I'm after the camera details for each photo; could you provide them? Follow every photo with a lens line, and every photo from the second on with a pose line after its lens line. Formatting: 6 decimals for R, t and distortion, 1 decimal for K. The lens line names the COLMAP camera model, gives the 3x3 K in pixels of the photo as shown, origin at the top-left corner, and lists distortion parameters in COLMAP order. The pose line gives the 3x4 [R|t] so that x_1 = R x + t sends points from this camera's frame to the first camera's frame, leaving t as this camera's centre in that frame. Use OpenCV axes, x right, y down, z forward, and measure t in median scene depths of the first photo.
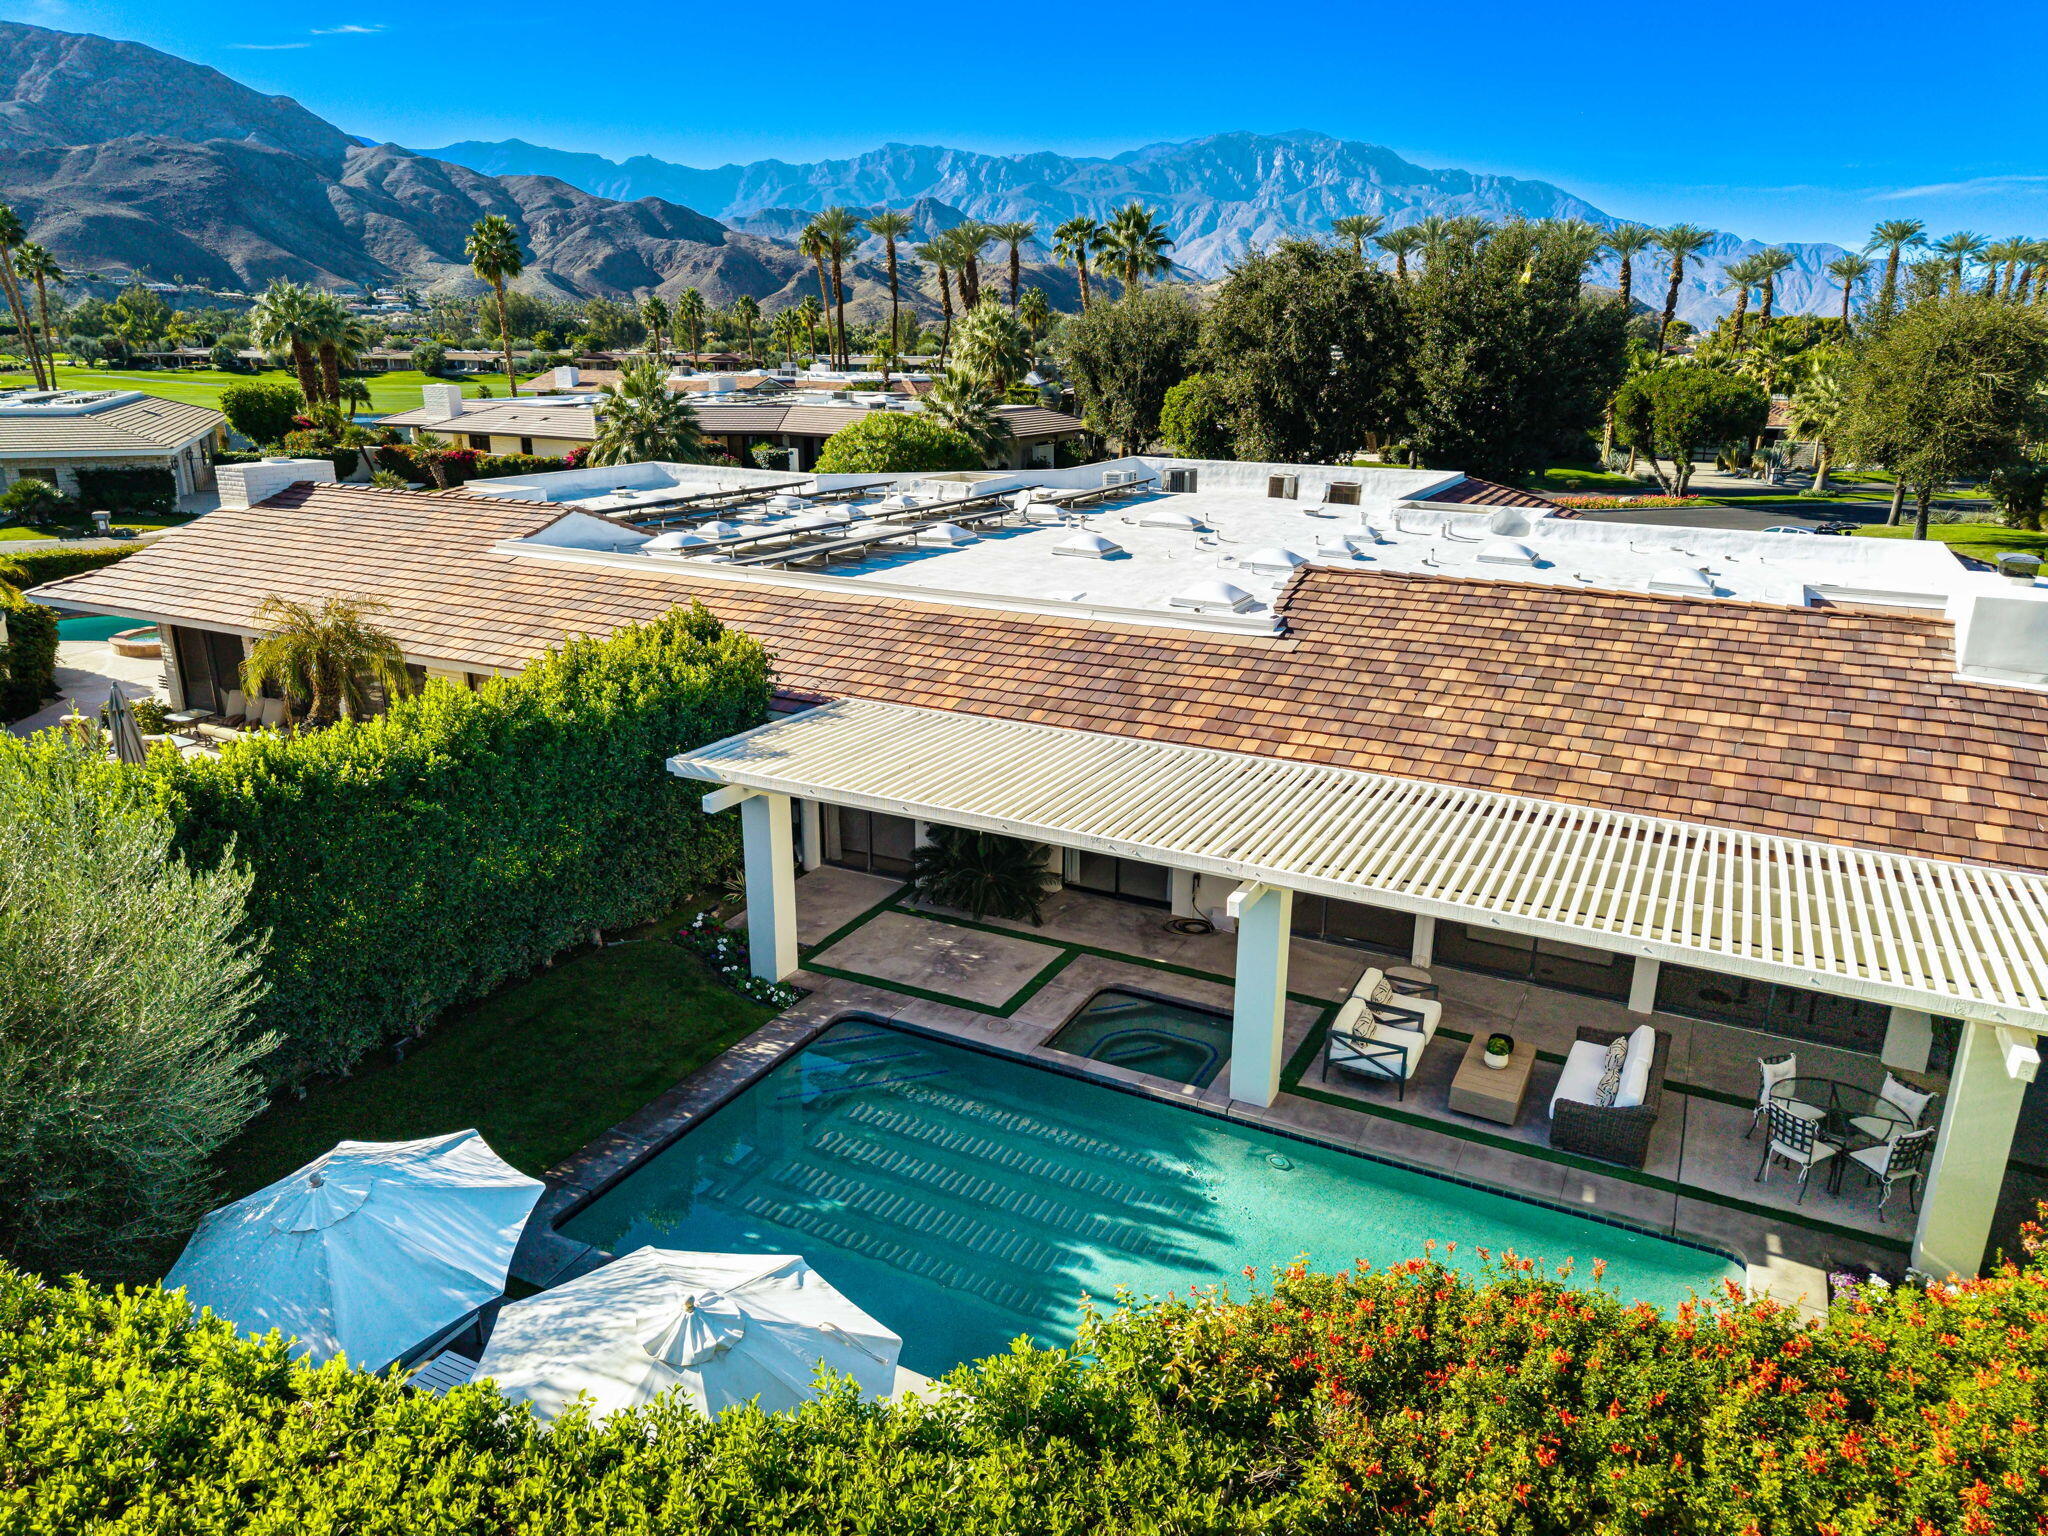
lens RADIAL K [[1372.0, 0, 1023.1], [0, 1372.0, 769.4], [0, 0, 1]] dist [0.011651, -0.010973]
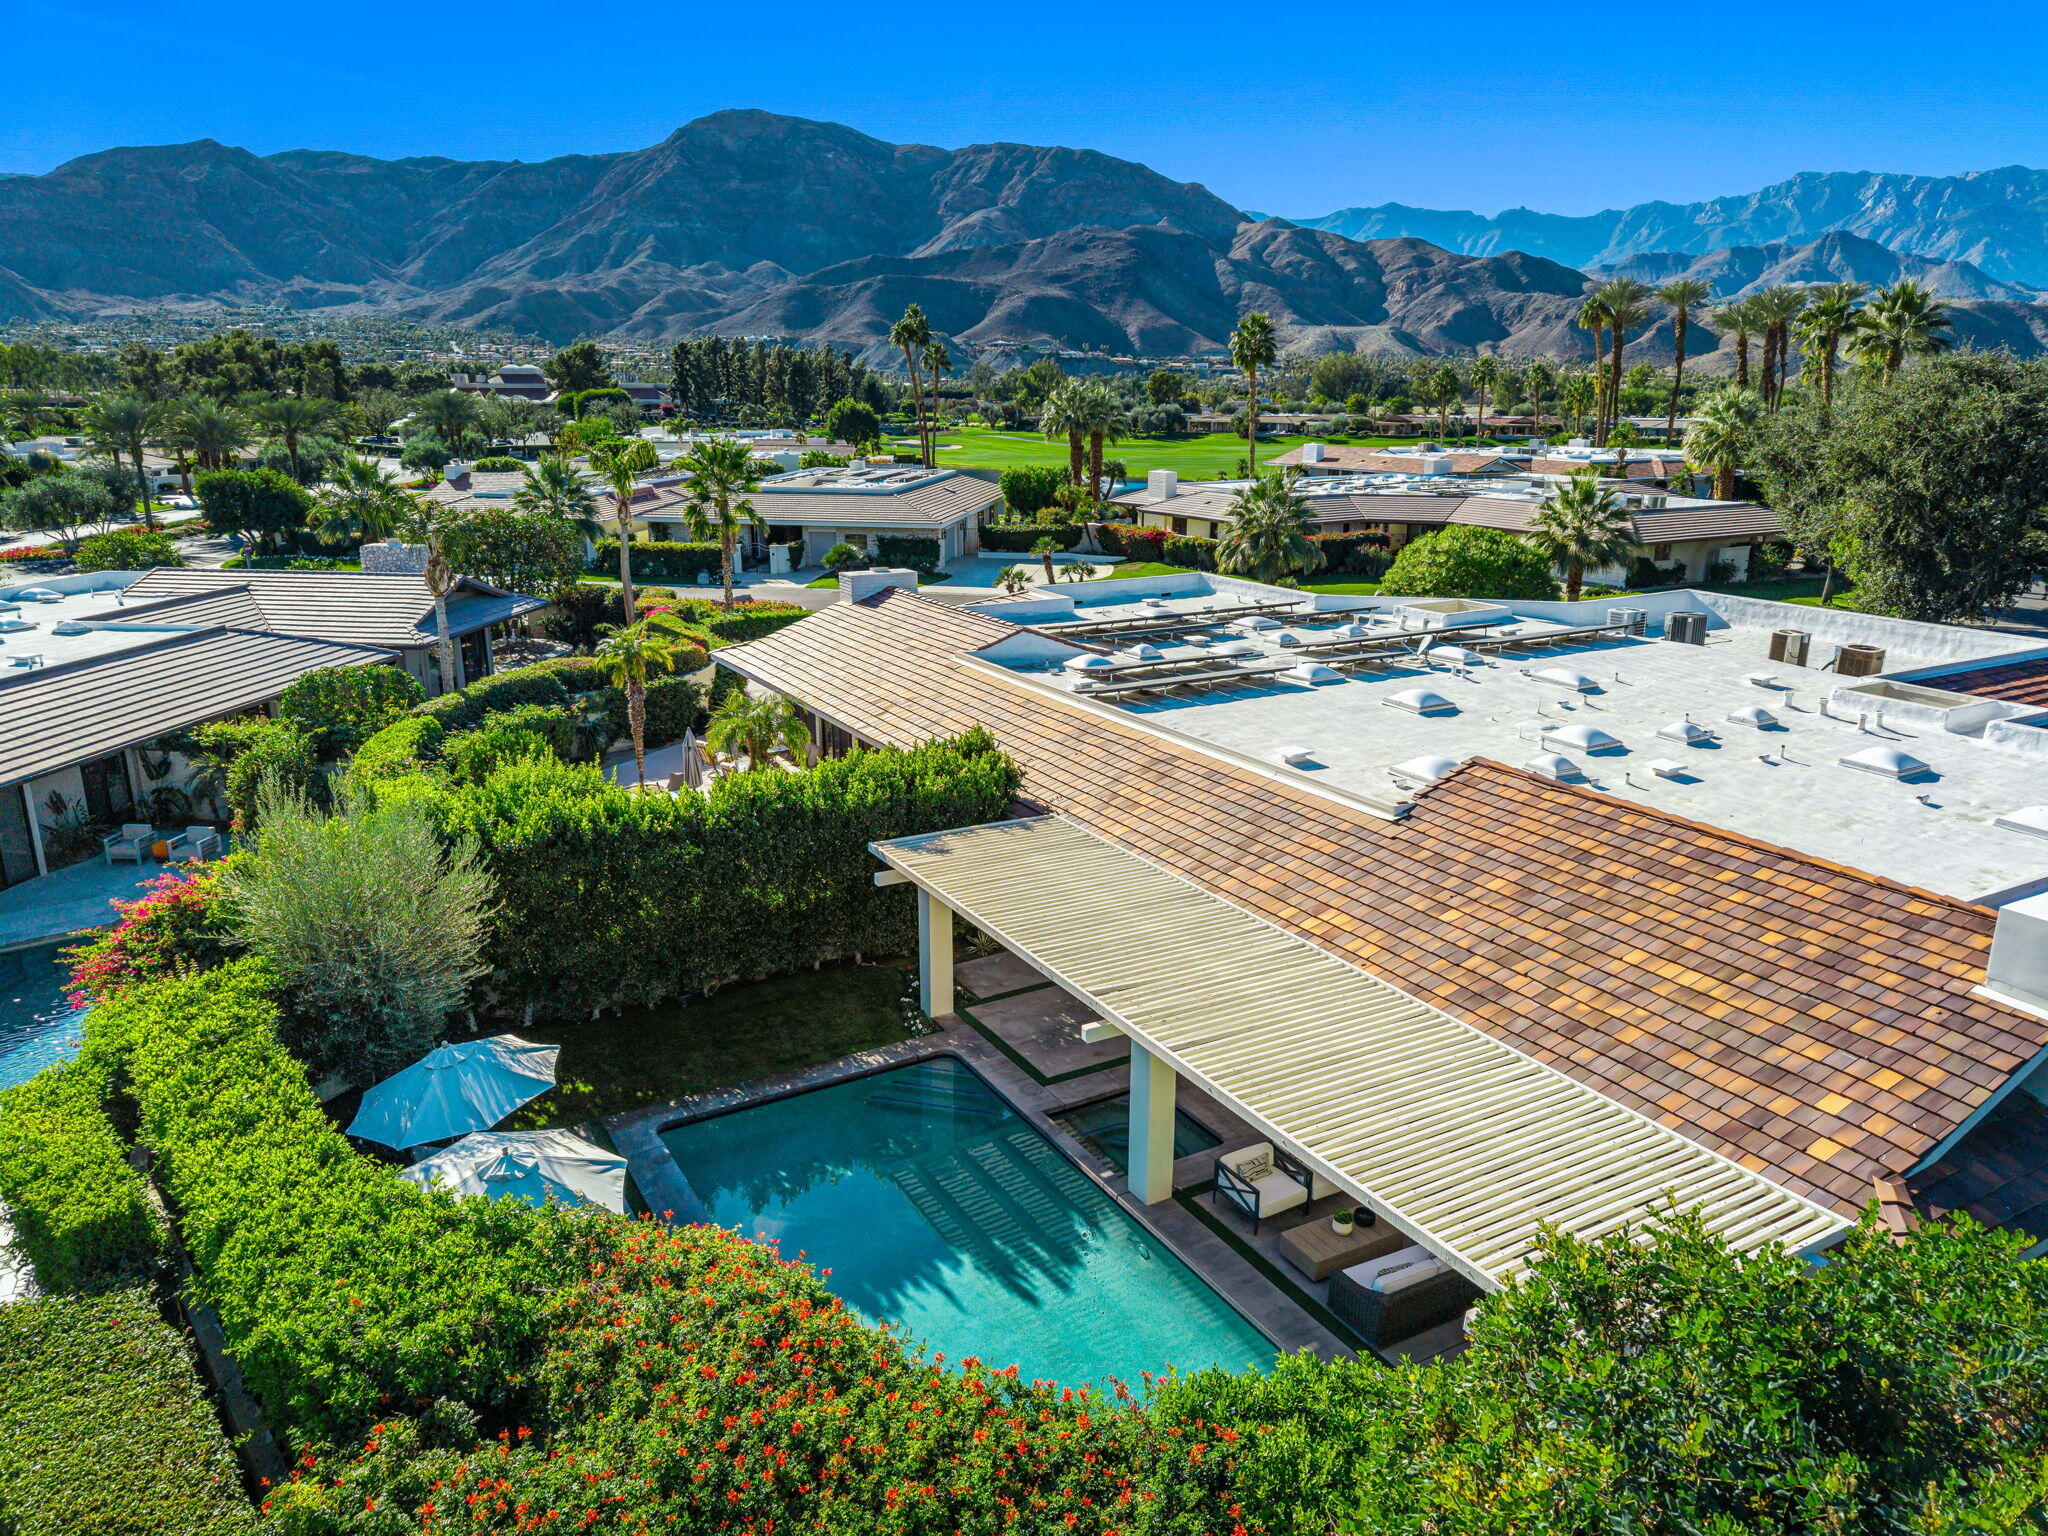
lens RADIAL K [[1372.0, 0, 1021.1], [0, 1372.0, 769.7], [0, 0, 1]] dist [0.011651, -0.010973]
pose [[0.836574, 0.138822, -0.529974, 0.115100], [-0.156342, 0.987631, 0.011912, -0.023199], [0.525073, 0.072891, 0.847930, -0.023334]]
